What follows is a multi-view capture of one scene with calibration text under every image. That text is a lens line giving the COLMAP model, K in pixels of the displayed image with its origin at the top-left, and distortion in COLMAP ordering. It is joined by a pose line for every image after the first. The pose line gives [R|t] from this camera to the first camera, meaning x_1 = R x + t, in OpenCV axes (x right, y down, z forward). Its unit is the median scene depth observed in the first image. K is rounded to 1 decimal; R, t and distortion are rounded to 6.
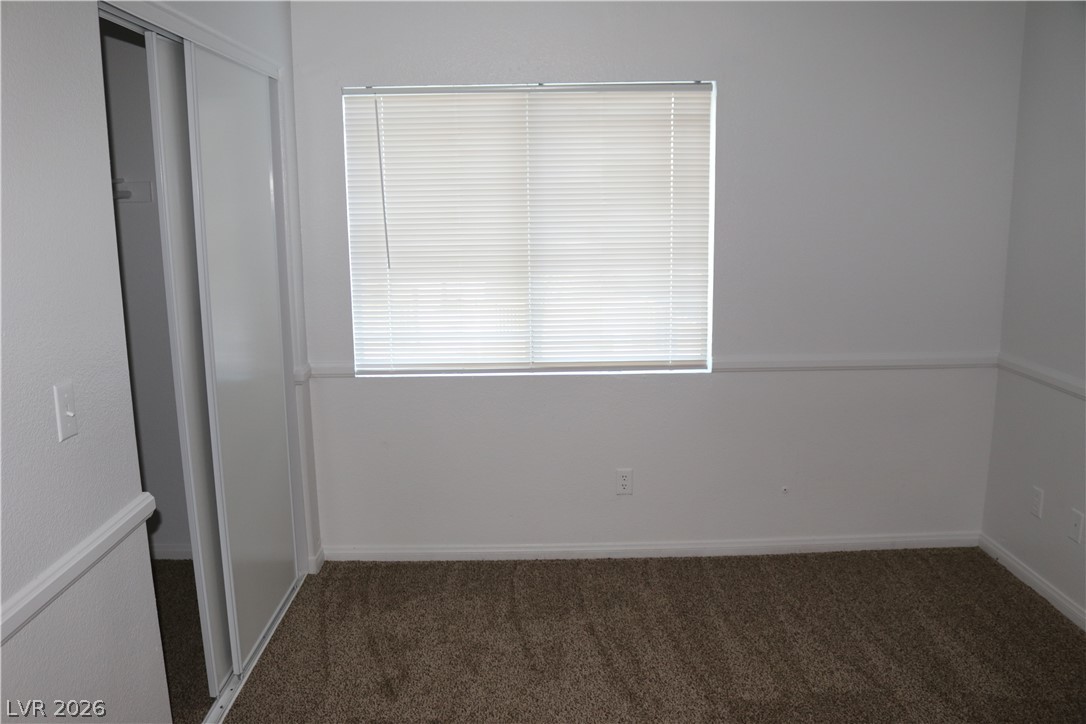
lens RADIAL K [[891.4, 0, 534.4], [0, 891.4, 360.6], [0, 0, 1]] dist [-0.152752, 0.107555]
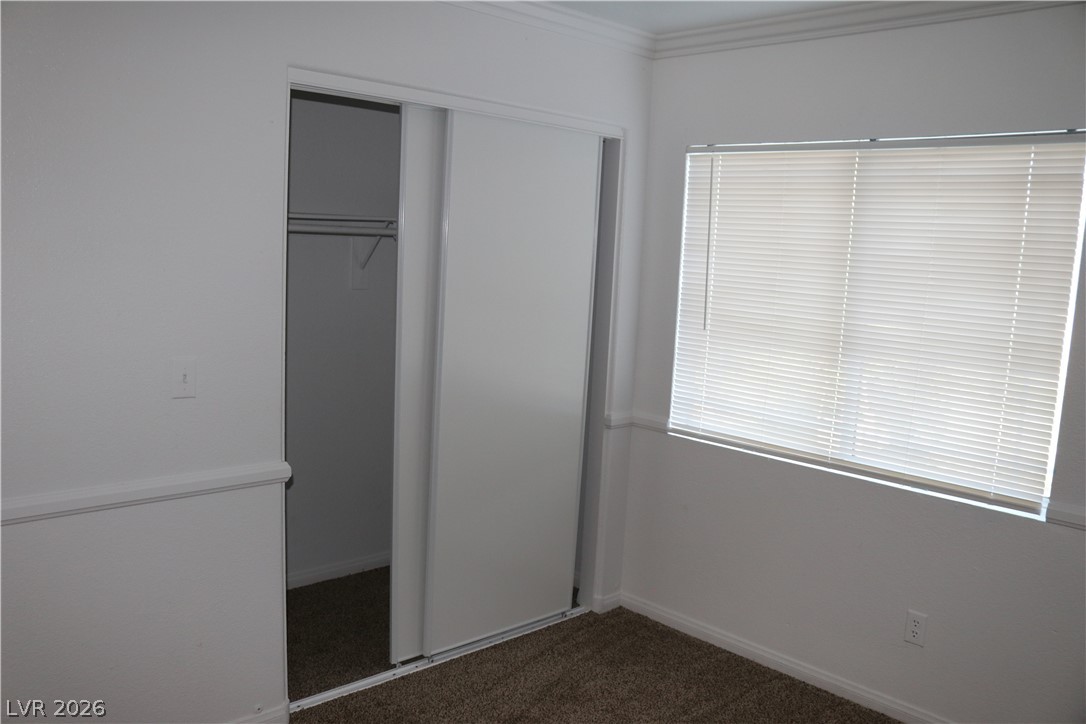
lens RADIAL K [[920.6, 0, 543.0], [0, 920.6, 362.0], [0, 0, 1]] dist [-0.141287, 0.125081]
pose [[0.681737, 0.141447, -0.717793, 0.445081], [-0.188305, 0.982001, 0.014665, -0.051251], [0.706948, 0.125166, 0.696102, 0.180183]]
